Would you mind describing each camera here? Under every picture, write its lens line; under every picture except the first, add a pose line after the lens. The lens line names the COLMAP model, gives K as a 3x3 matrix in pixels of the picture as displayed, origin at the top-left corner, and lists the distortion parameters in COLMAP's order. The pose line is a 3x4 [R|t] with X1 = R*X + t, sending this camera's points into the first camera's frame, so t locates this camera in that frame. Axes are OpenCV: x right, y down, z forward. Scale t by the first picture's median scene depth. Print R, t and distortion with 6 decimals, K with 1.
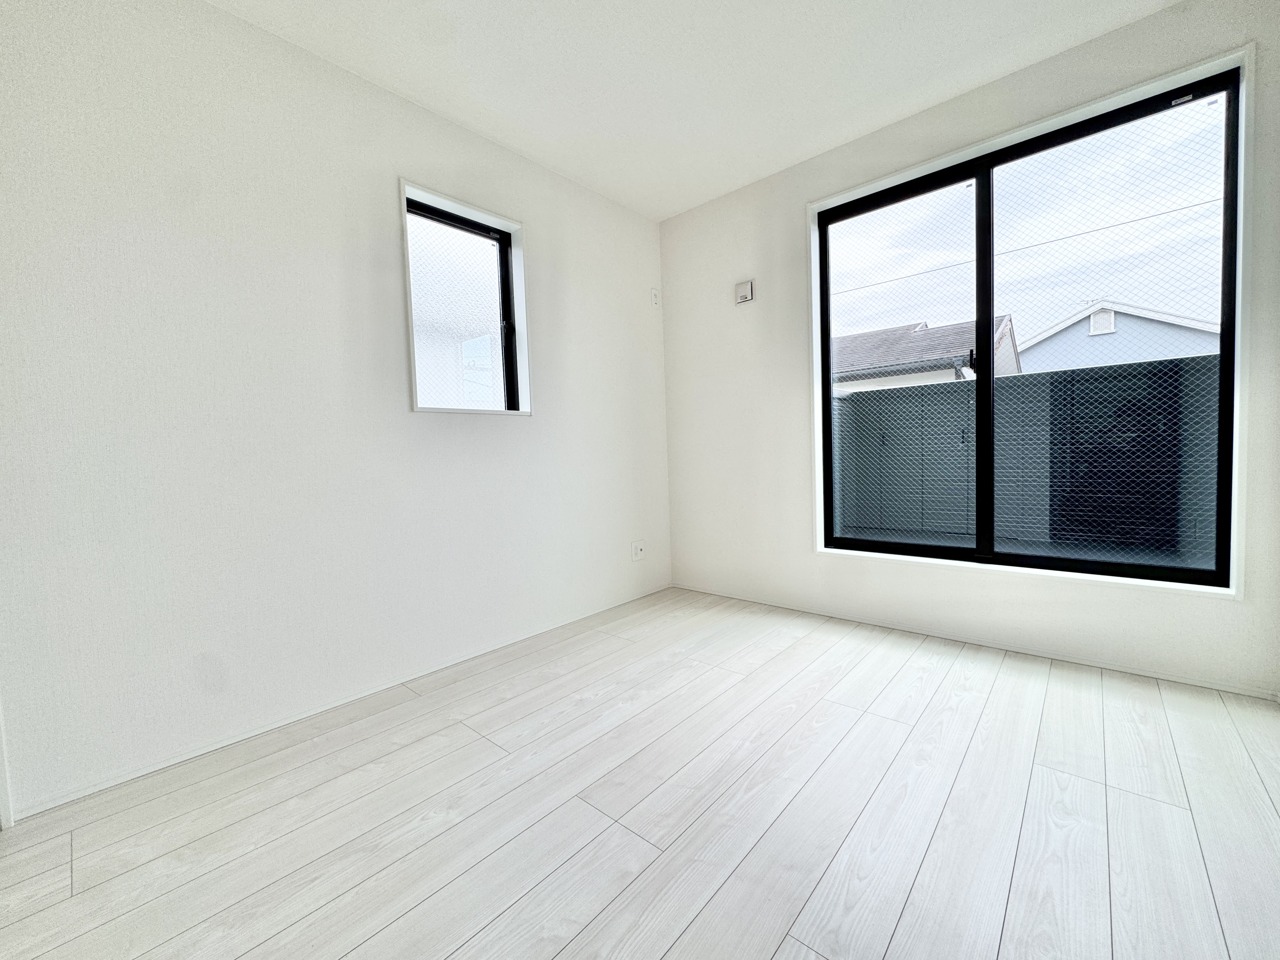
lens RADIAL K [[508.0, 0, 642.4], [0, 508.0, 481.9], [0, 0, 1]] dist [-0.001366, -0.000176]
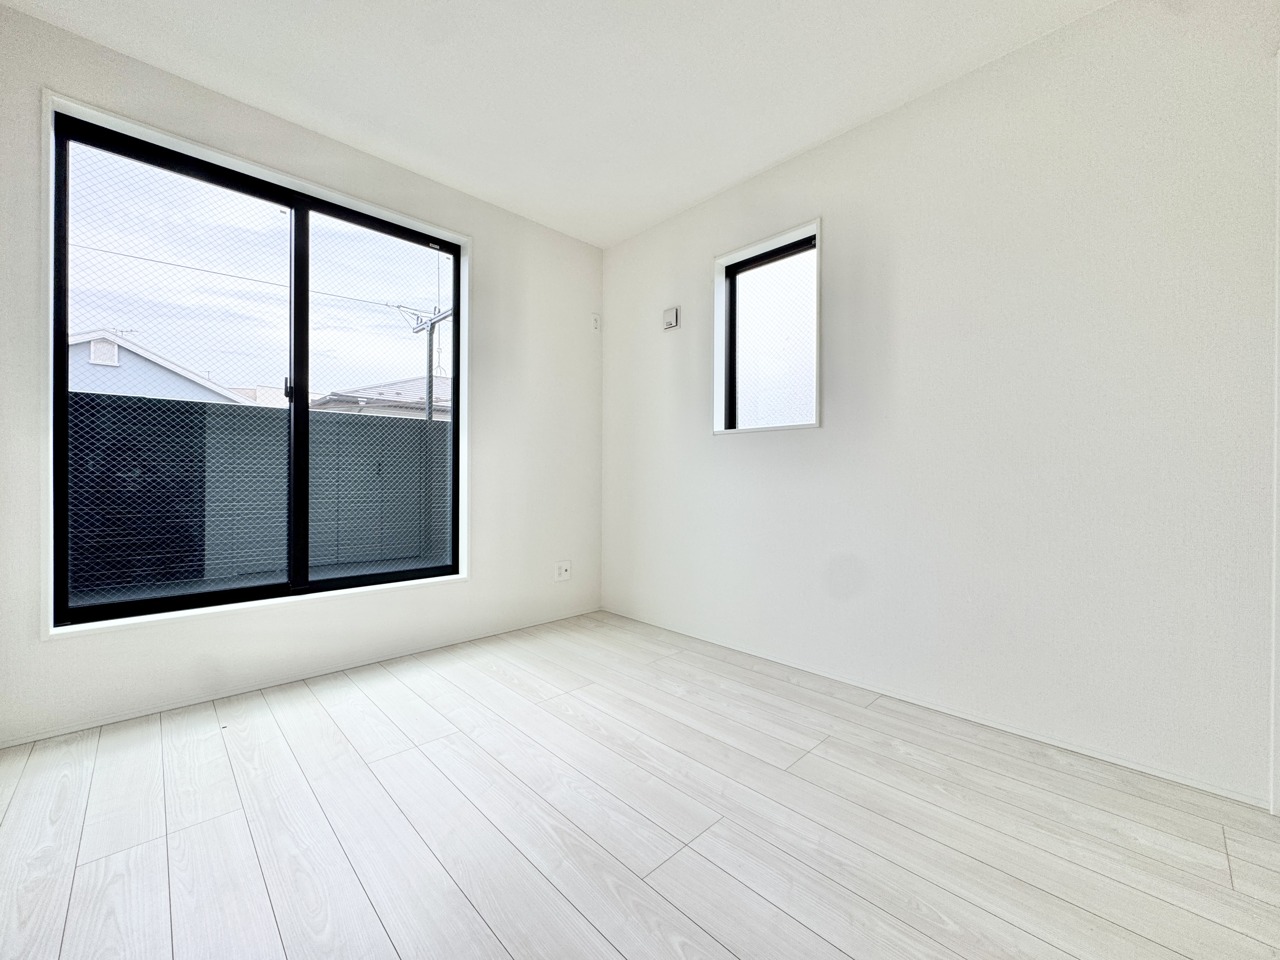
lens RADIAL K [[508.0, 0, 642.2], [0, 508.0, 477.0], [0, 0, 1]] dist [-0.001366, -0.000176]
pose [[0.073802, 0.034768, 0.996667, -0.279153], [0.045017, 0.998257, -0.038157, -0.000514], [-0.996256, 0.047683, 0.072108, 0.267900]]
